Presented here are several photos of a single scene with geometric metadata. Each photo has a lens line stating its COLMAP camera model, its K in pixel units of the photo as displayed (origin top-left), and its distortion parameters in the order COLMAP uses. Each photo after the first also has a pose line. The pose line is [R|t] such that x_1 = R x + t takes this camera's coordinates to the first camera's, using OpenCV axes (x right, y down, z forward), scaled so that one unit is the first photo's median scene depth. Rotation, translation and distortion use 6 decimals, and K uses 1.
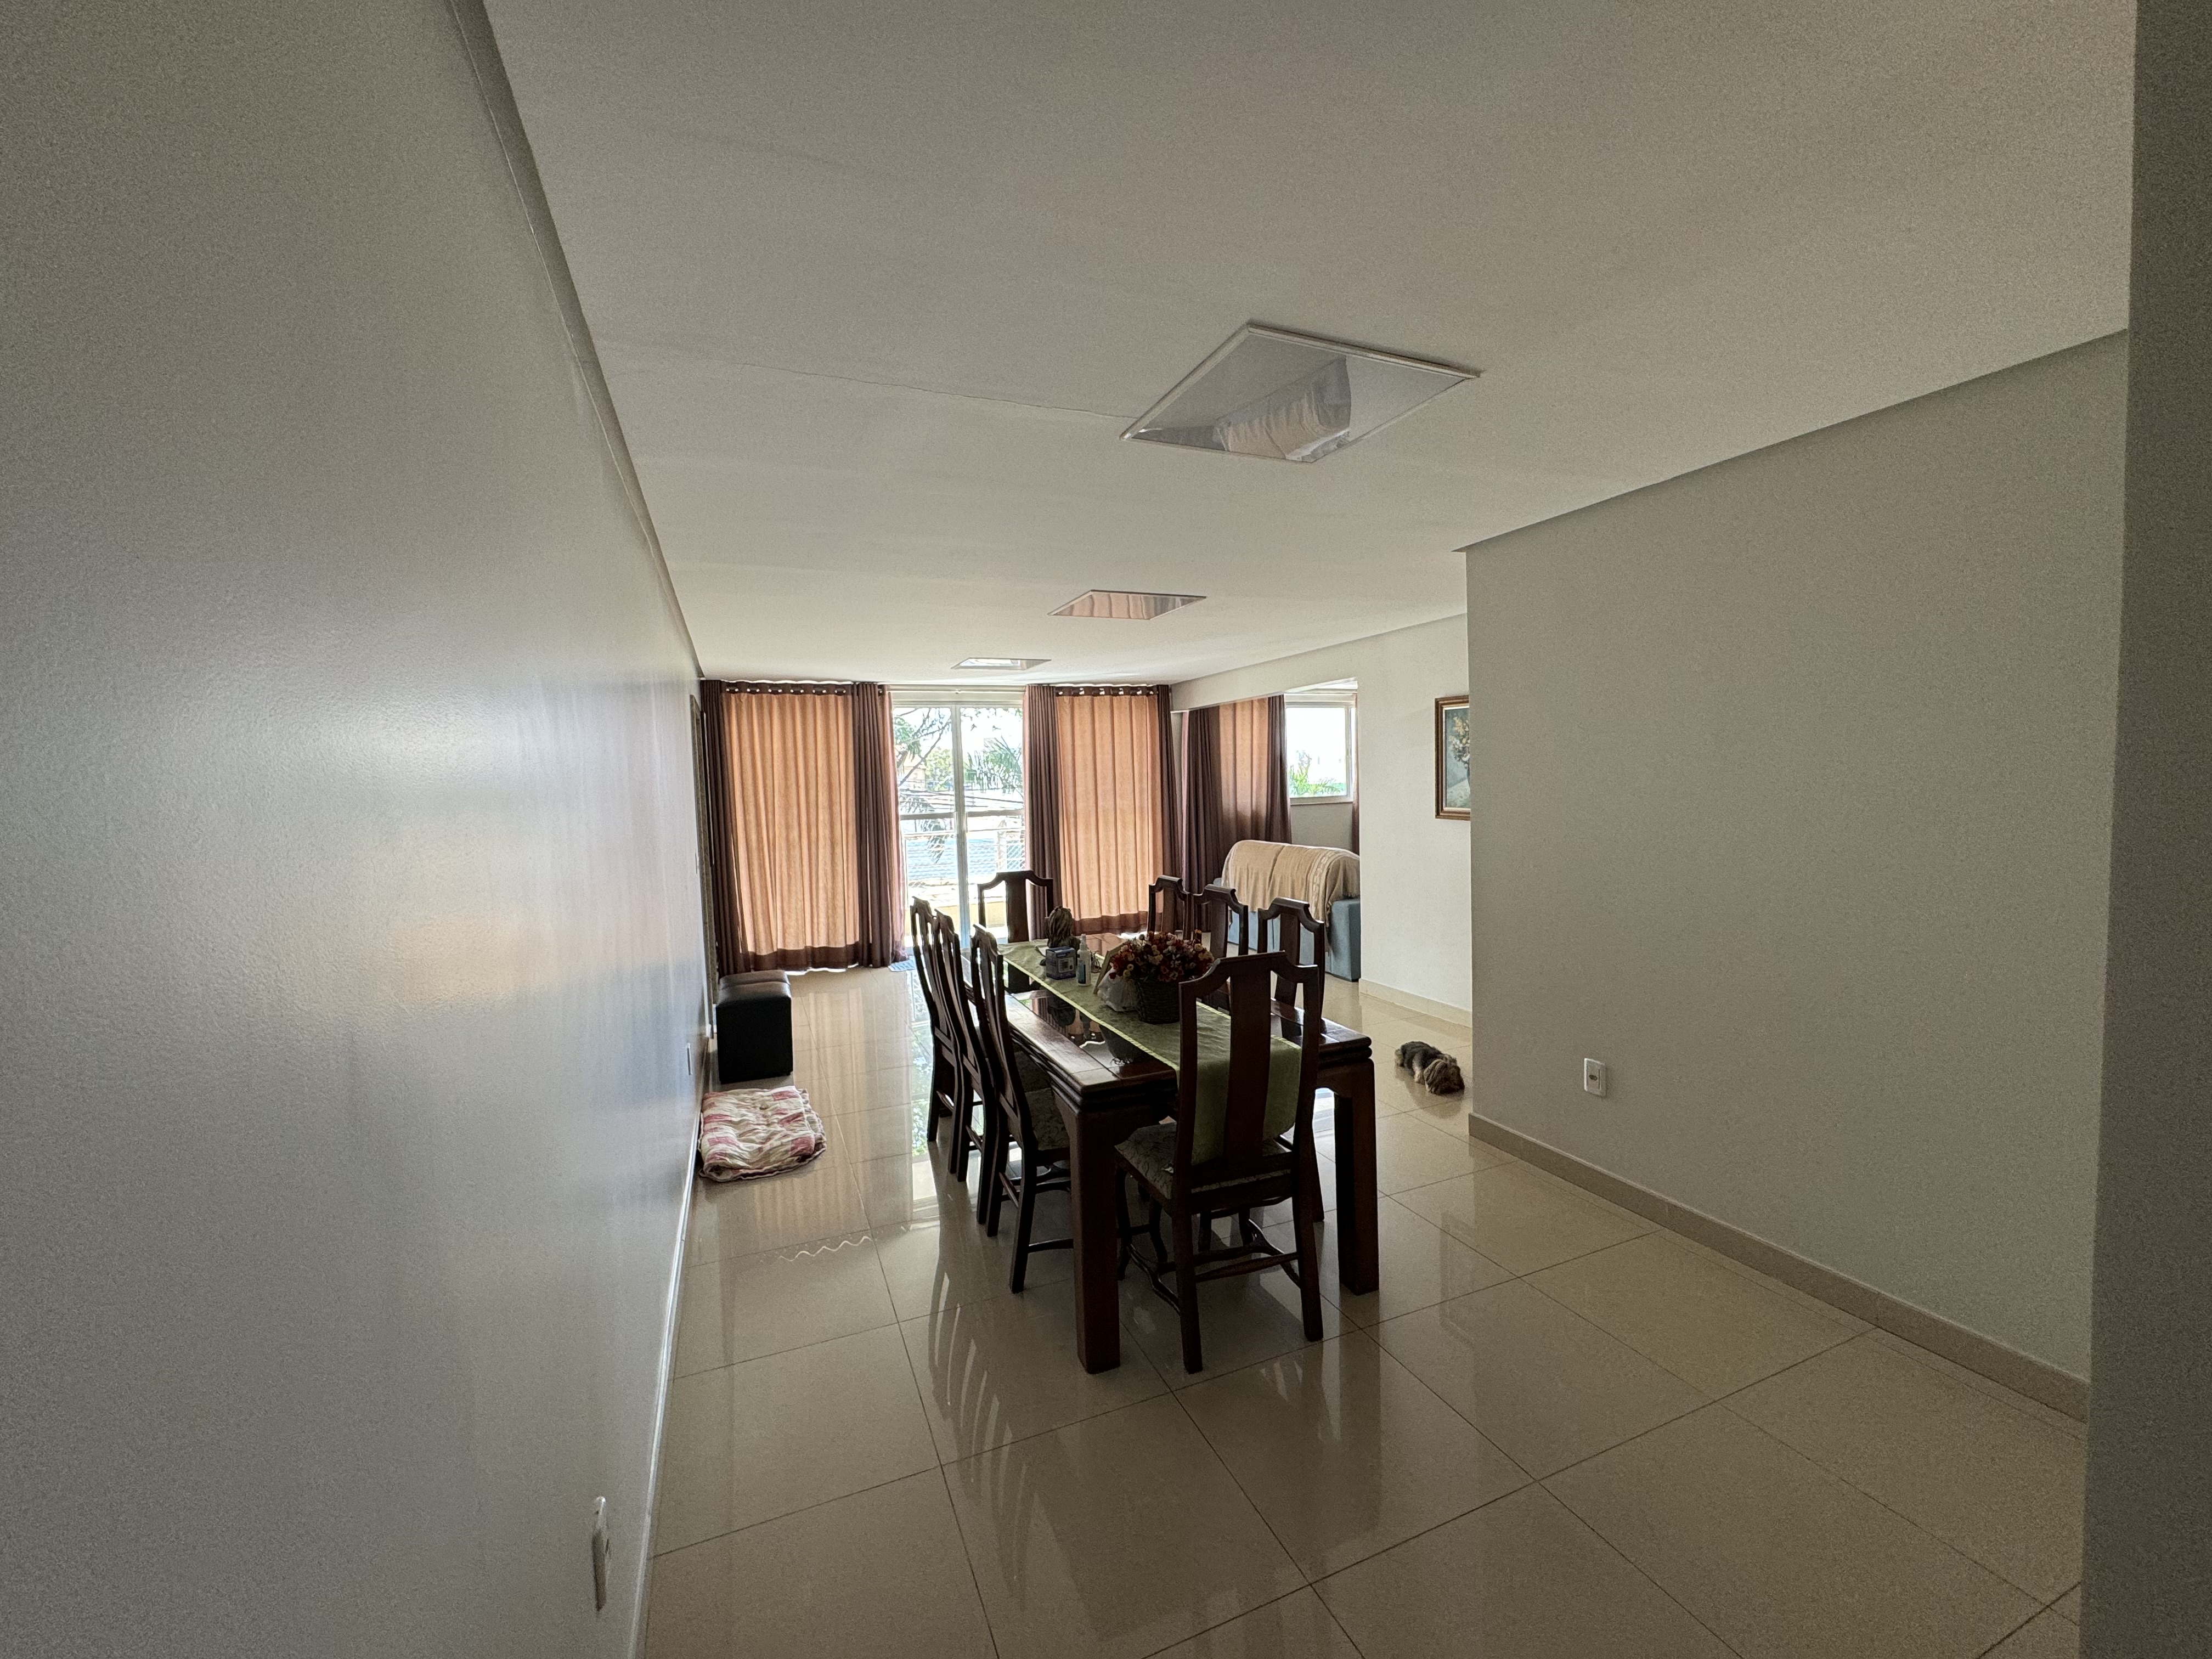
lens RADIAL K [[888.4, 0, 1112.7], [0, 888.4, 828.5], [0, 0, 1]] dist [-0.081819, 0.000026]
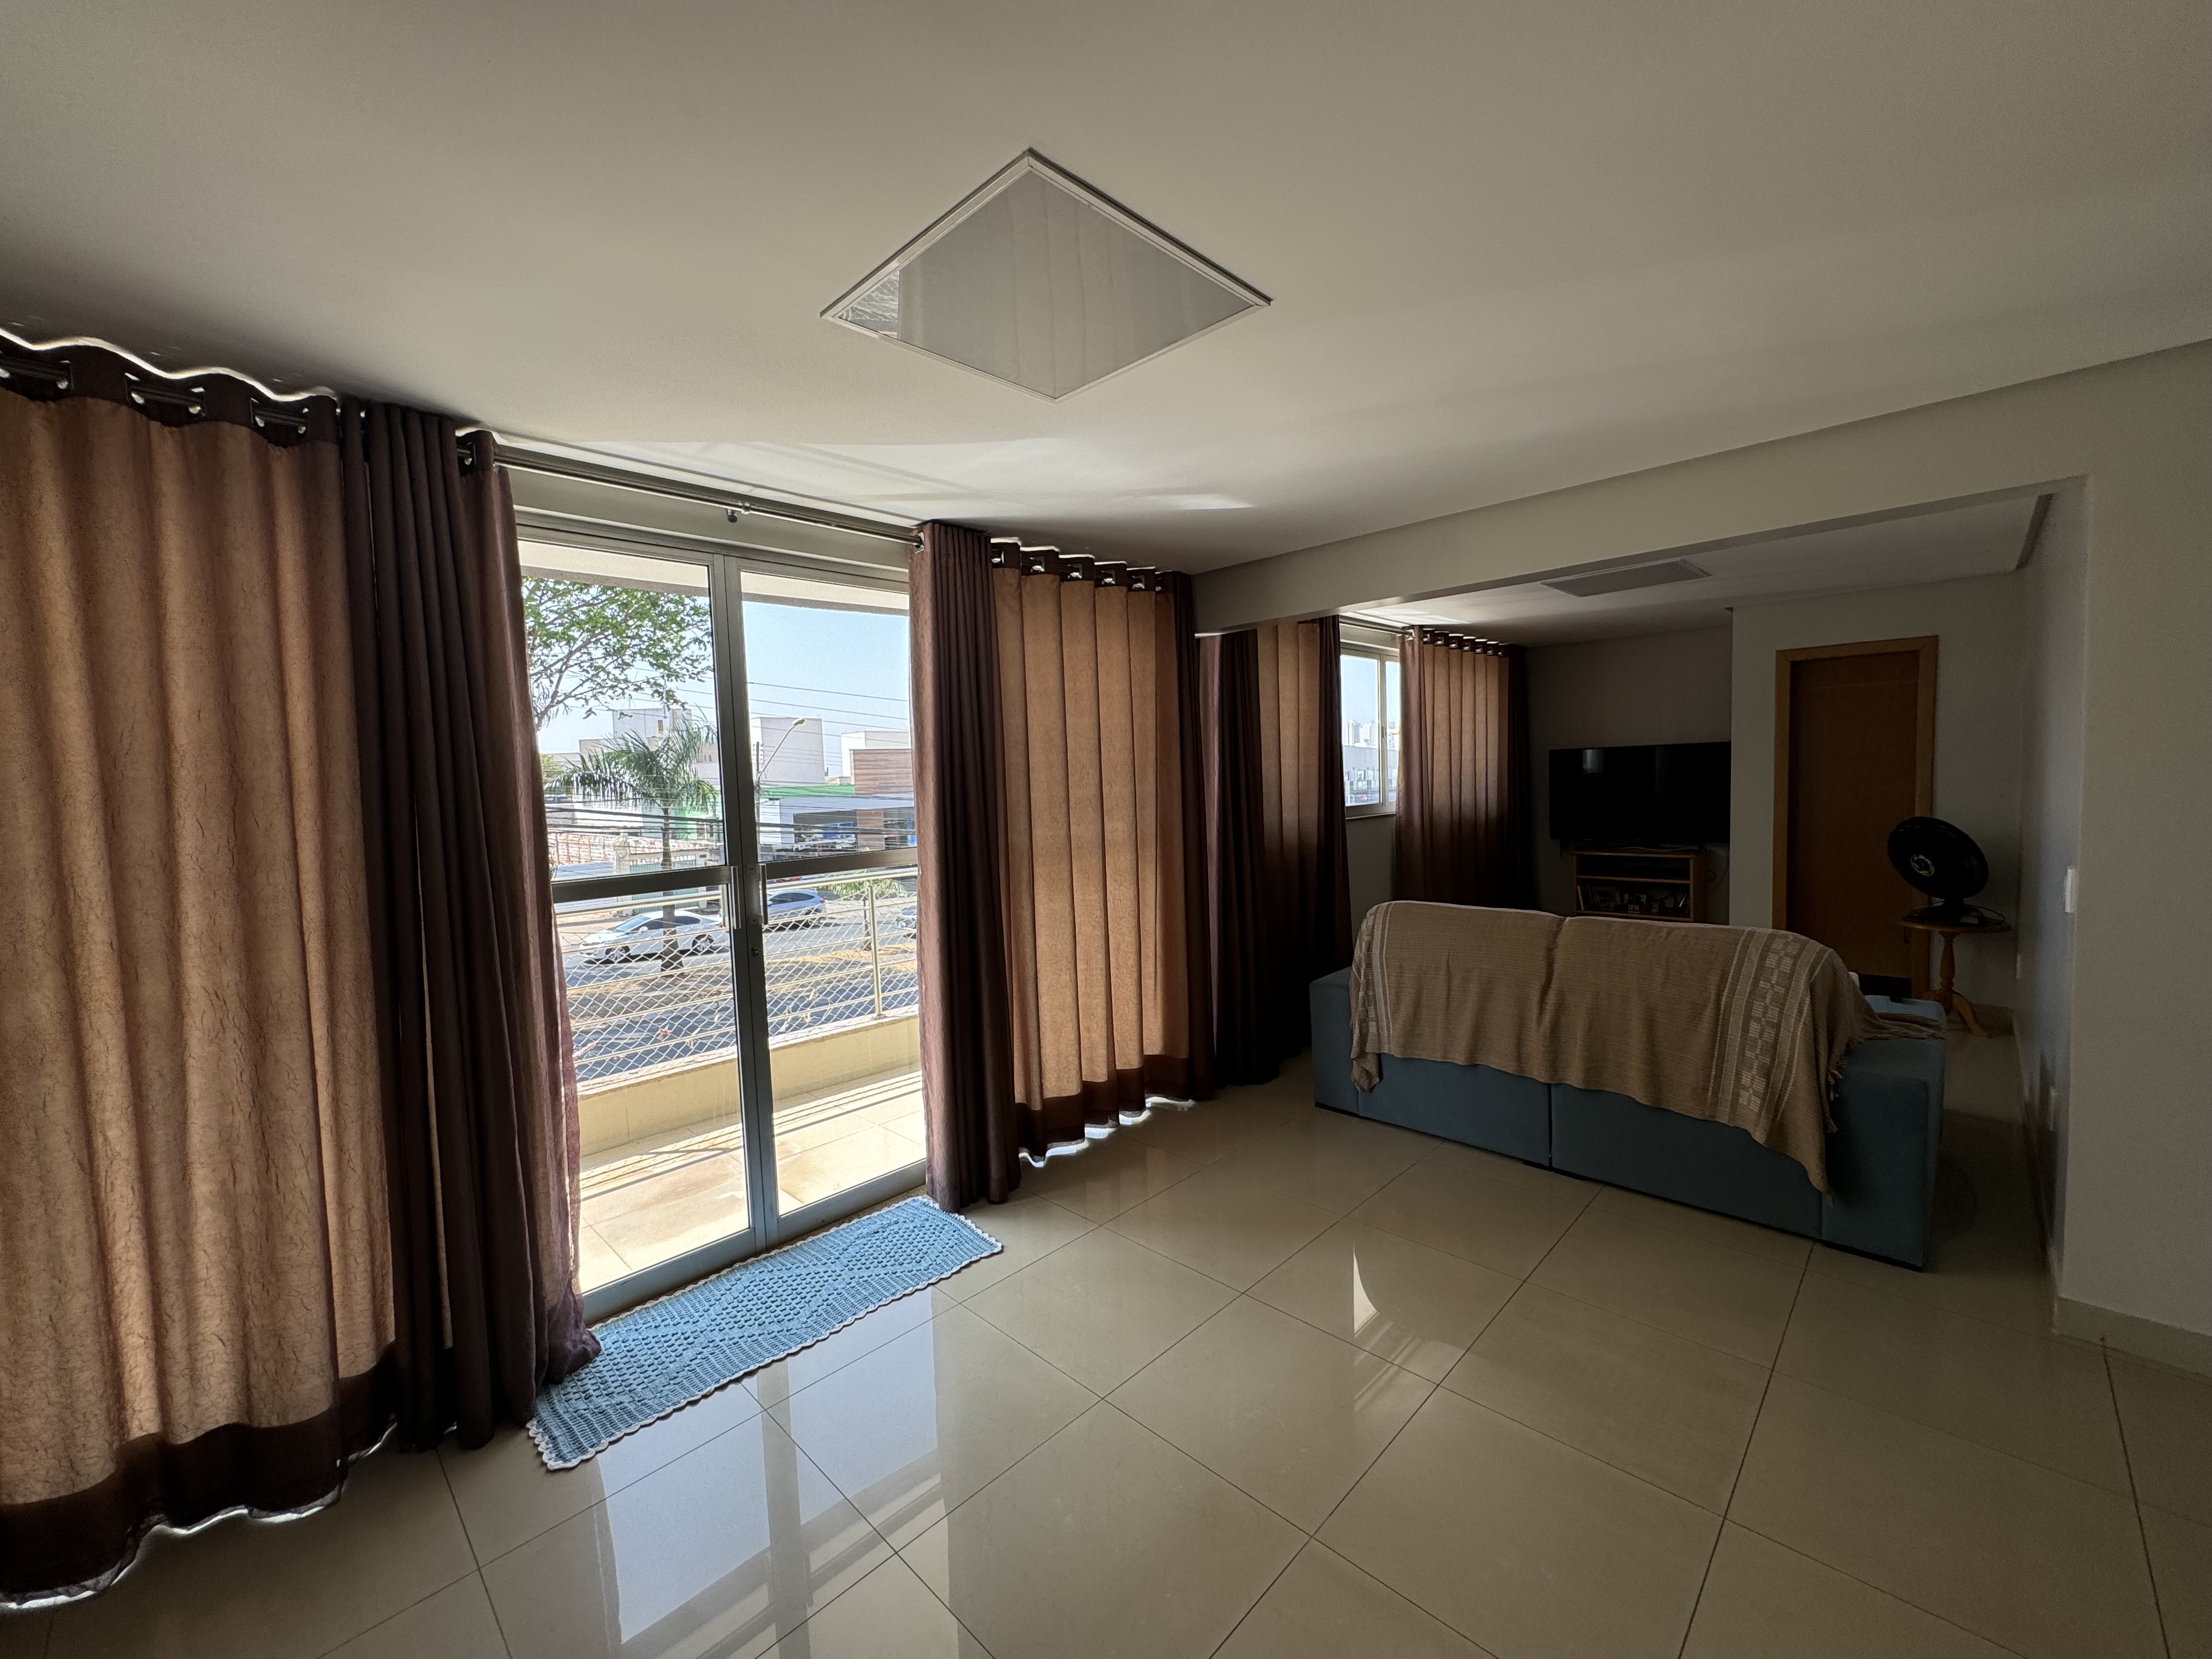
lens RADIAL K [[884.6, 0, 1102.2], [0, 884.6, 830.0], [0, 0, 1]] dist [-0.002578, 0.000197]
pose [[0.925681, -0.022529, 0.377634, -0.183779], [0.023258, 0.999726, 0.002631, -0.032009], [-0.377590, 0.006347, 0.925951, 0.659167]]
